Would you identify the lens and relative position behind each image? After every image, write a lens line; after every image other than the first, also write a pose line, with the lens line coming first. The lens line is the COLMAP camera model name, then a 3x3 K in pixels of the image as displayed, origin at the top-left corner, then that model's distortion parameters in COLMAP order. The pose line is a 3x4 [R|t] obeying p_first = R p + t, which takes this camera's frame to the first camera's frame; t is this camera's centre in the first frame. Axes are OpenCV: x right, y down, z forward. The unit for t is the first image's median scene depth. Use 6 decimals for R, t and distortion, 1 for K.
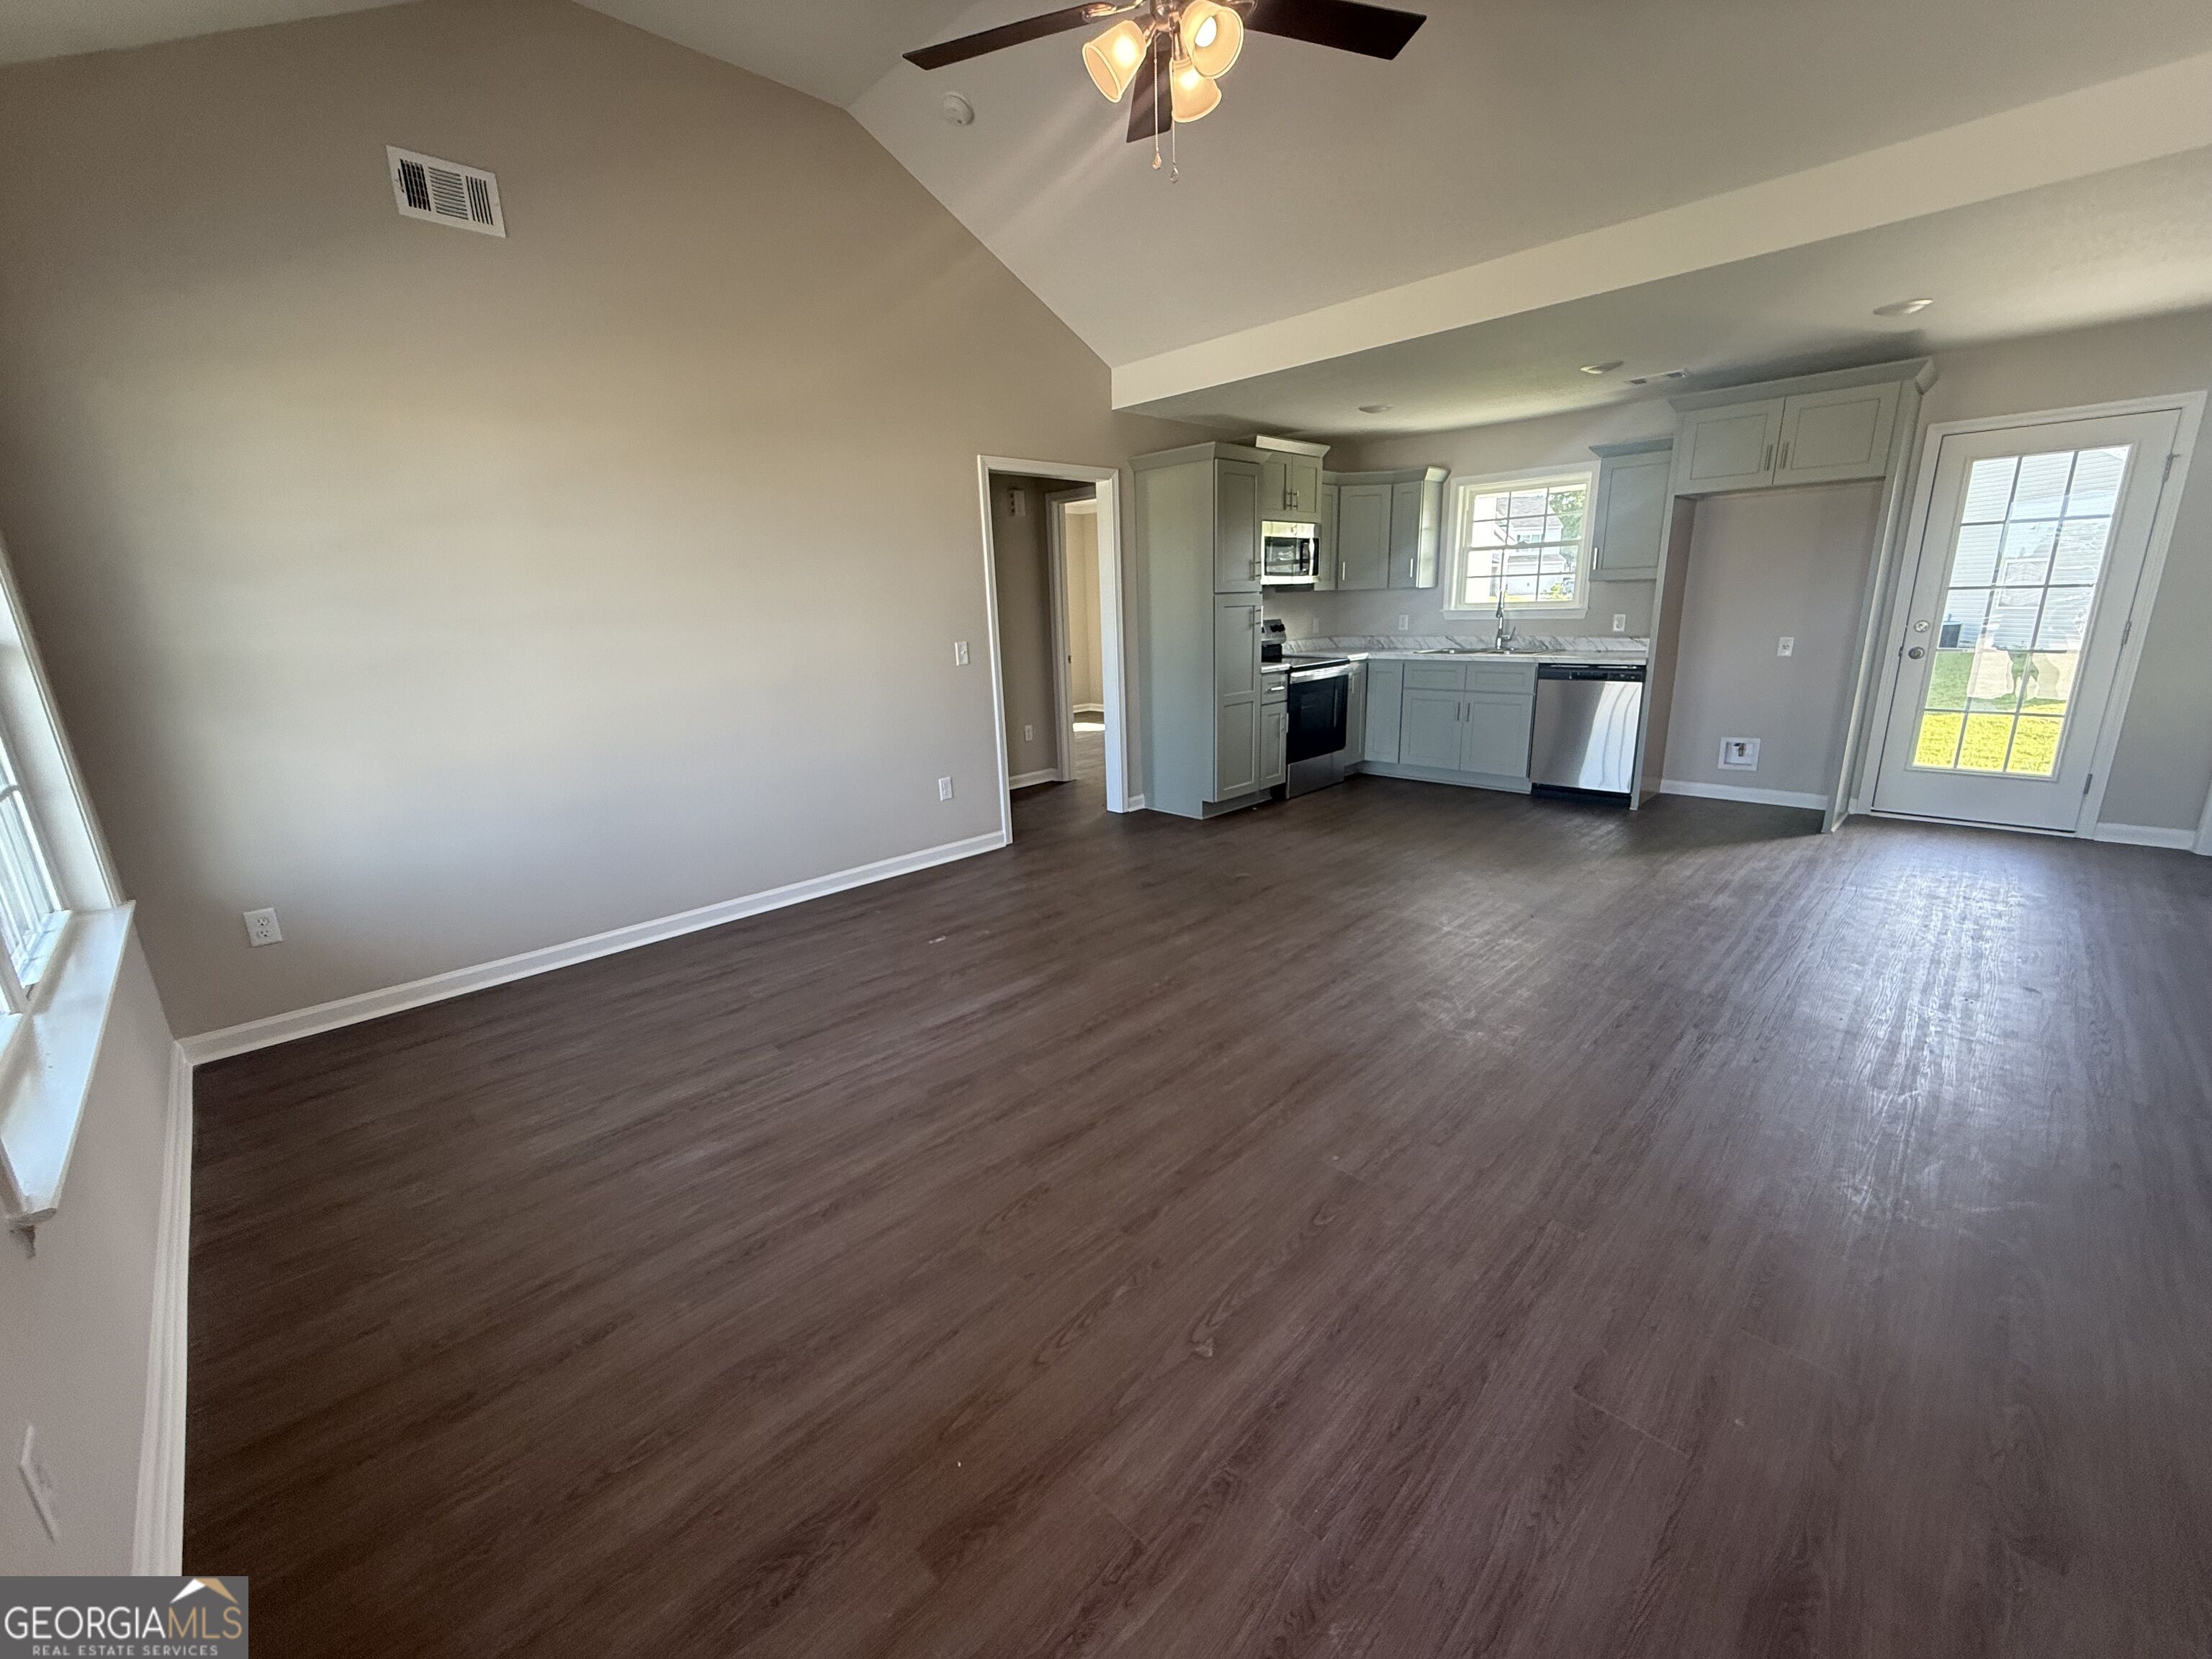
lens RADIAL K [[883.4, 0, 1101.0], [0, 883.4, 830.2], [0, 0, 1]] dist [0.001150, 0.000172]
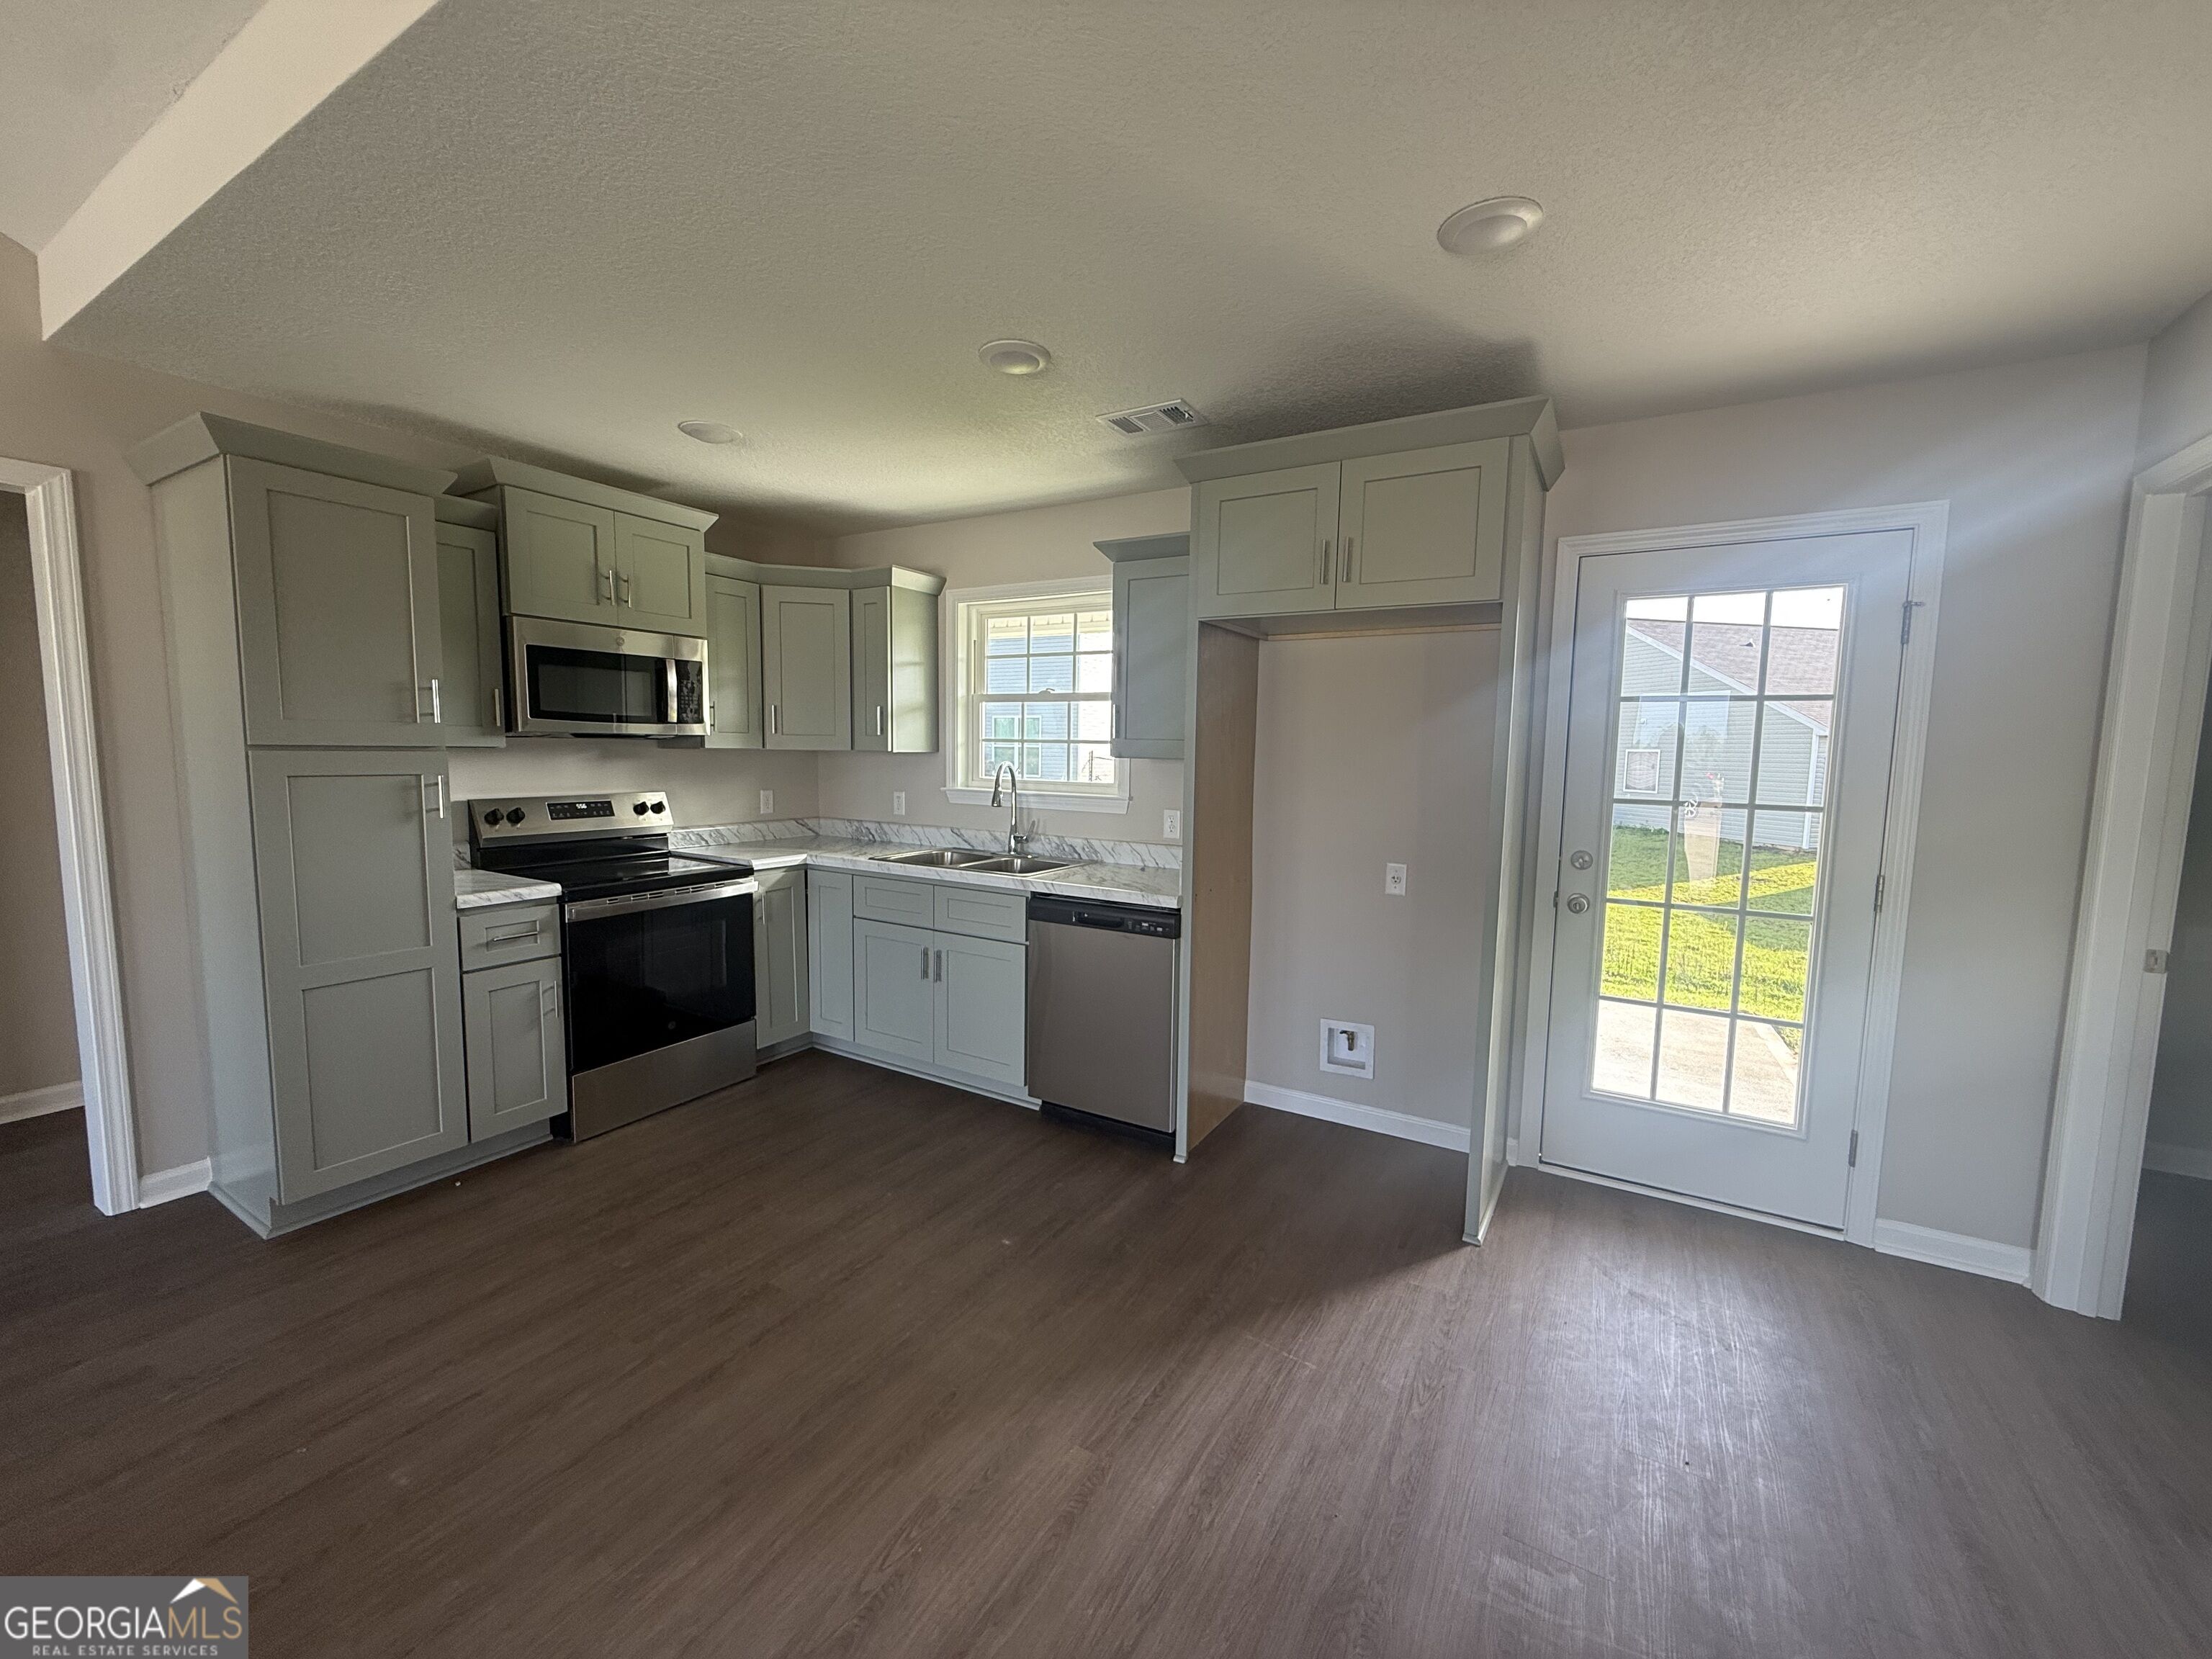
lens RADIAL K [[882.4, 0, 1101.6], [0, 882.4, 830.2], [0, 0, 1]] dist [0.001529, 0.000181]
pose [[0.968429, 0.026698, 0.247856, 0.624488], [0.013581, 0.987122, -0.159392, -0.214293], [-0.248920, 0.157725, 0.955595, 0.680718]]
